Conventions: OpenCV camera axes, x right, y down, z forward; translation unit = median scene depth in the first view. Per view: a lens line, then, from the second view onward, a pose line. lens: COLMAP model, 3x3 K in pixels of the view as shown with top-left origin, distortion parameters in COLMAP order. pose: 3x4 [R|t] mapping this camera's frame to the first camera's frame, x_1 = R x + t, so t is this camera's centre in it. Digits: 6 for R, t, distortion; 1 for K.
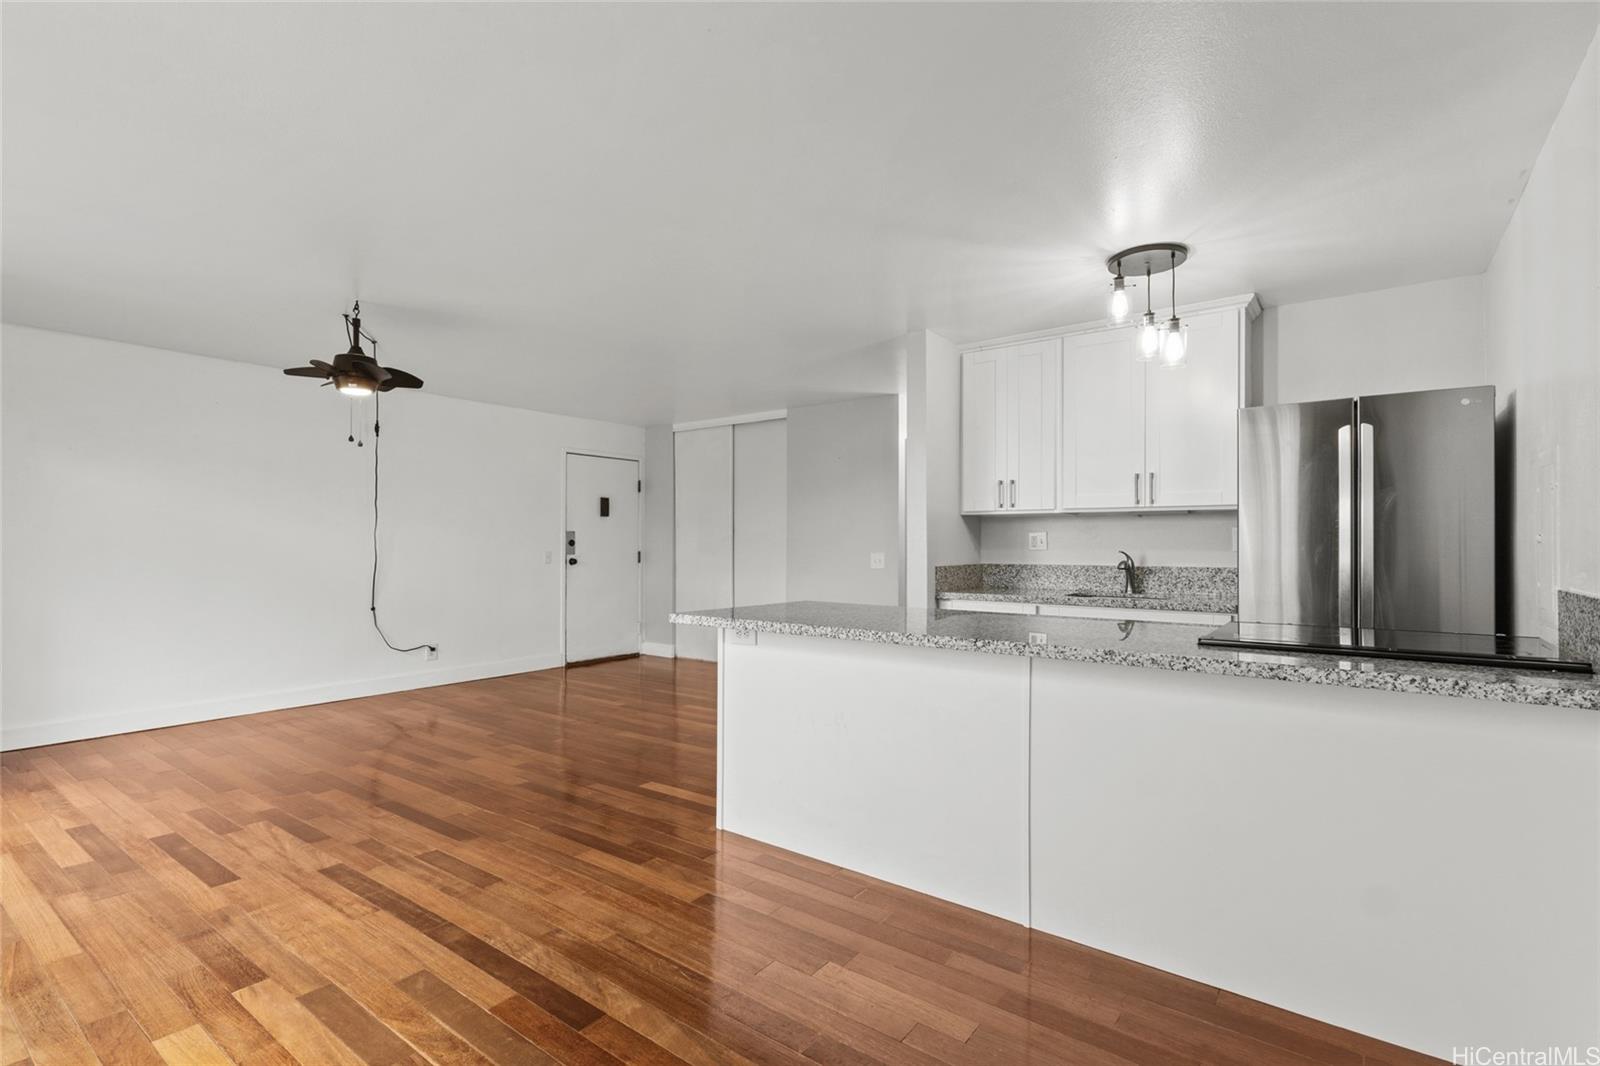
lens RADIAL K [[754.0, 0, 793.0], [0, 754.0, 533.7], [0, 0, 1]] dist [0.000679, 0.003349]
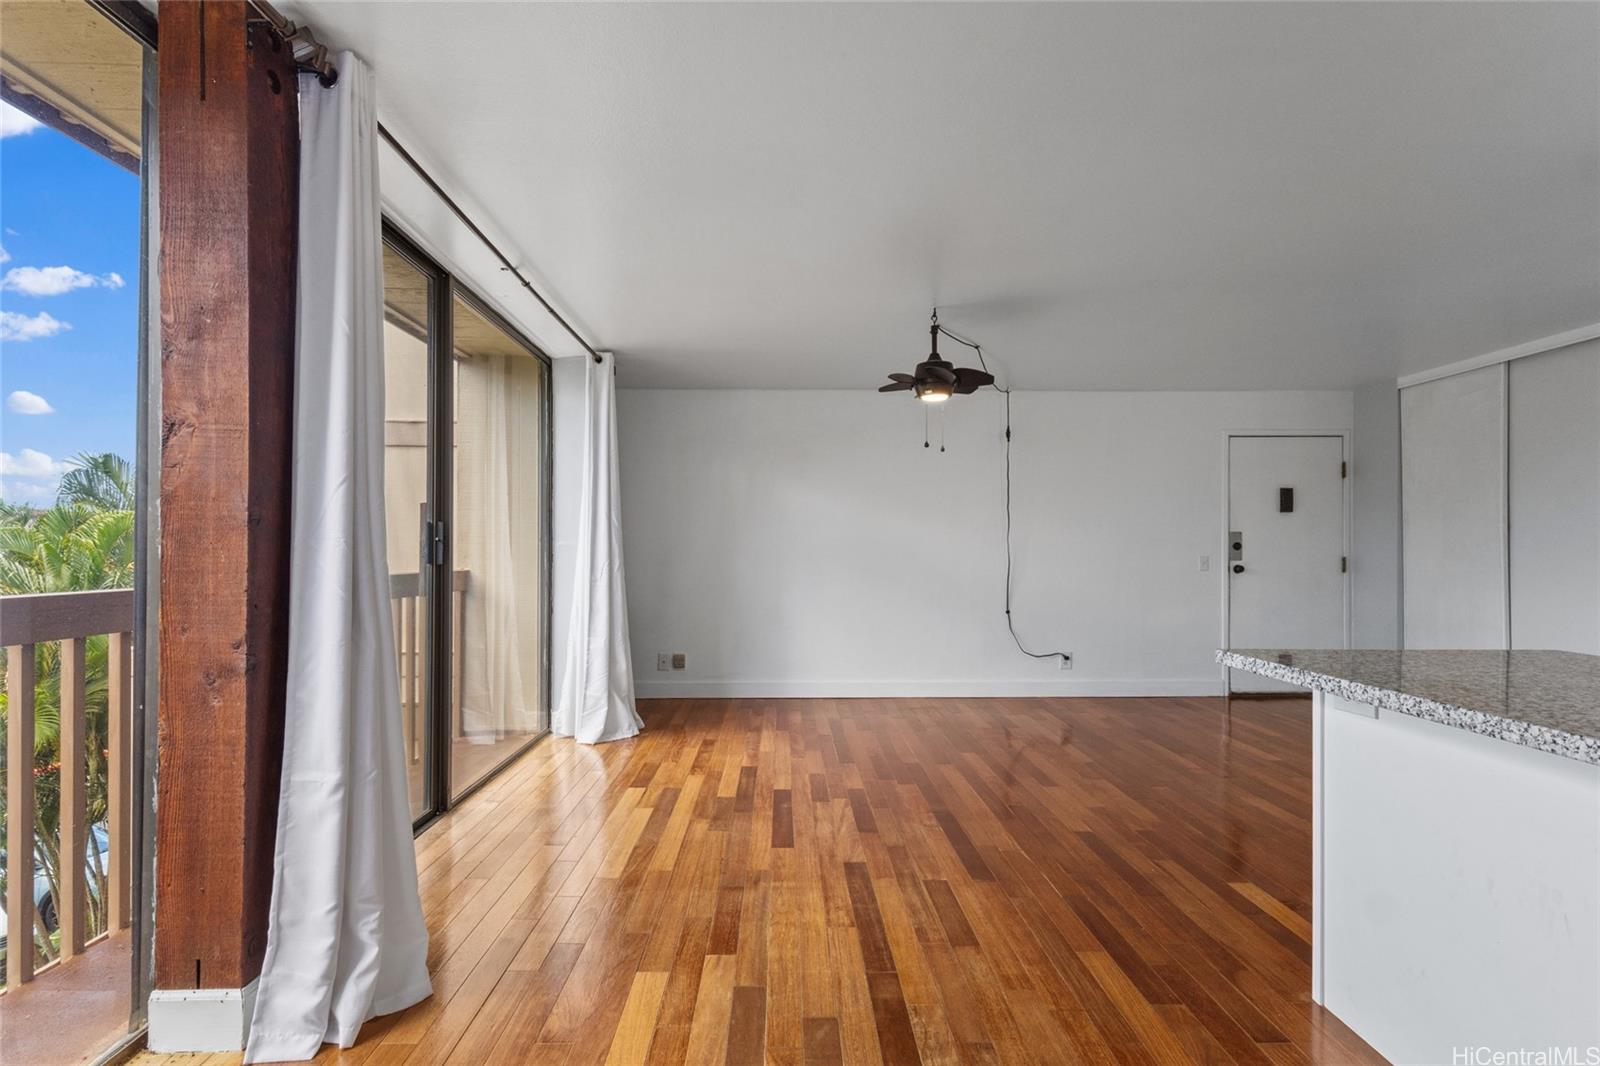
lens RADIAL K [[754.0, 0, 792.0], [0, 754.0, 547.7], [0, 0, 1]] dist [0.000679, 0.003349]
pose [[0.613633, -0.004467, -0.789578, 0.111095], [0.014222, 0.999884, 0.005396, 0.004920], [0.789463, -0.014541, 0.613626, 0.234171]]
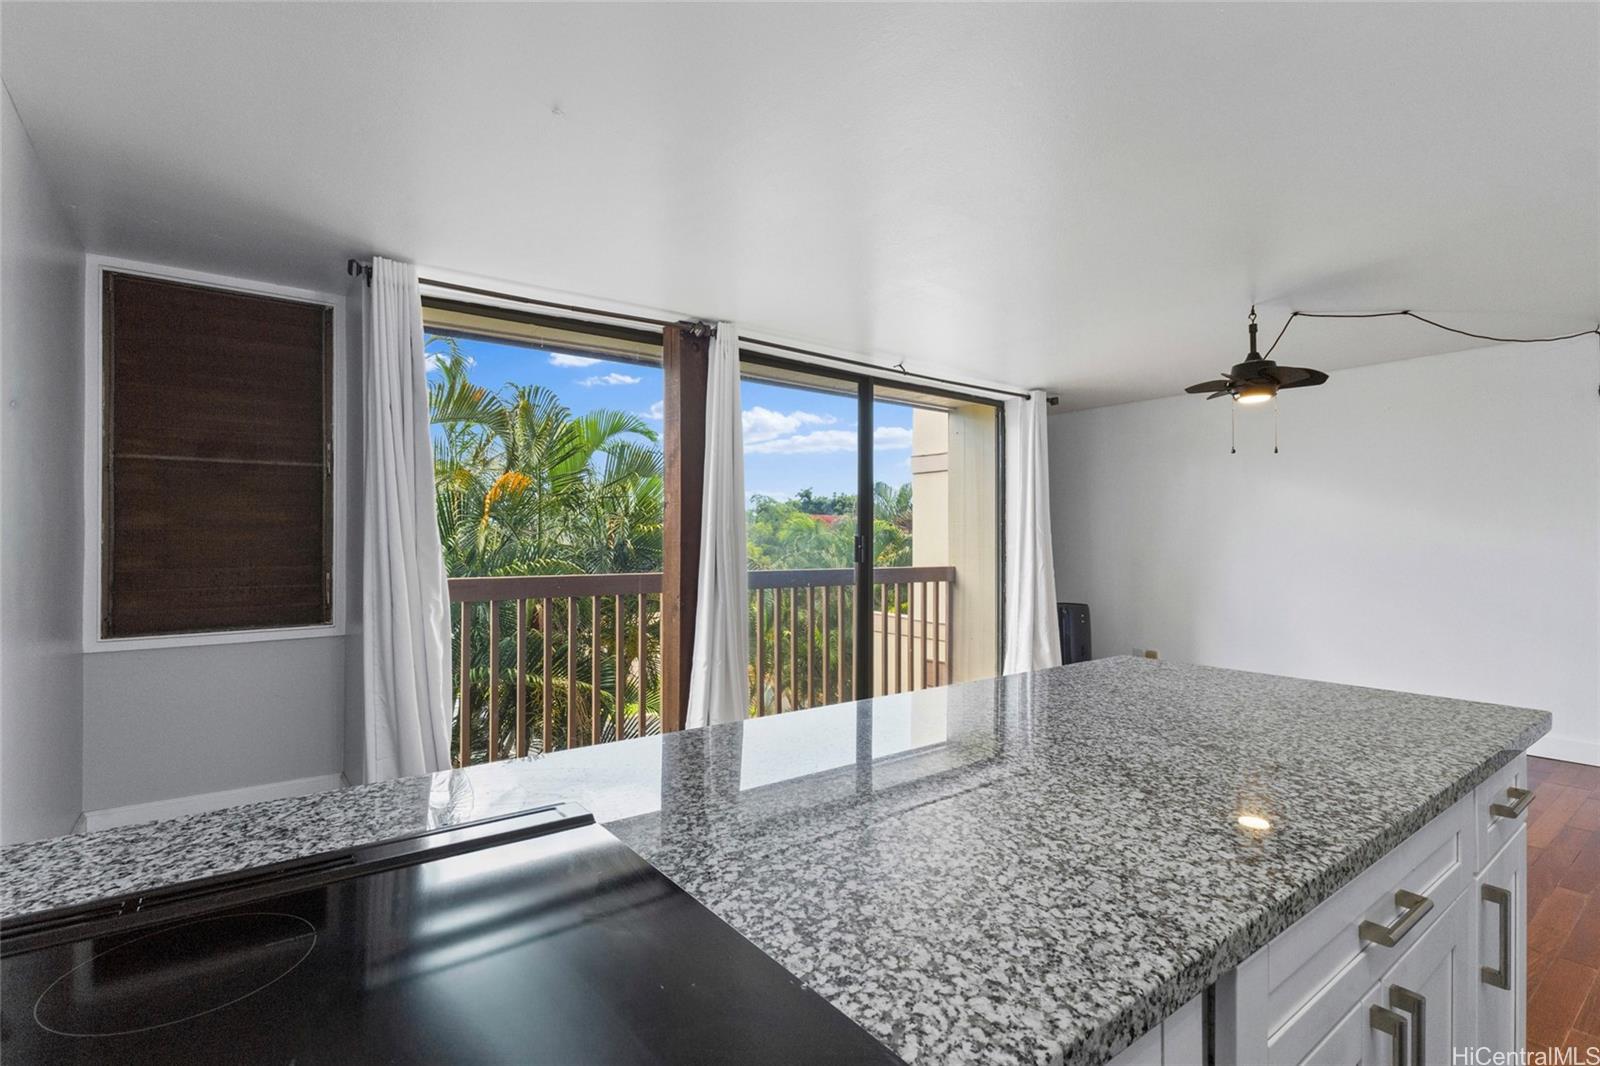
lens RADIAL K [[754.0, 0, 801.9], [0, 754.0, 535.2], [0, 0, 1]] dist [0.000679, 0.003349]
pose [[-0.257140, -0.011146, -0.966310, 0.532941], [0.006640, 0.999889, -0.013300, -0.005581], [0.966351, -0.009836, -0.257038, 0.725472]]
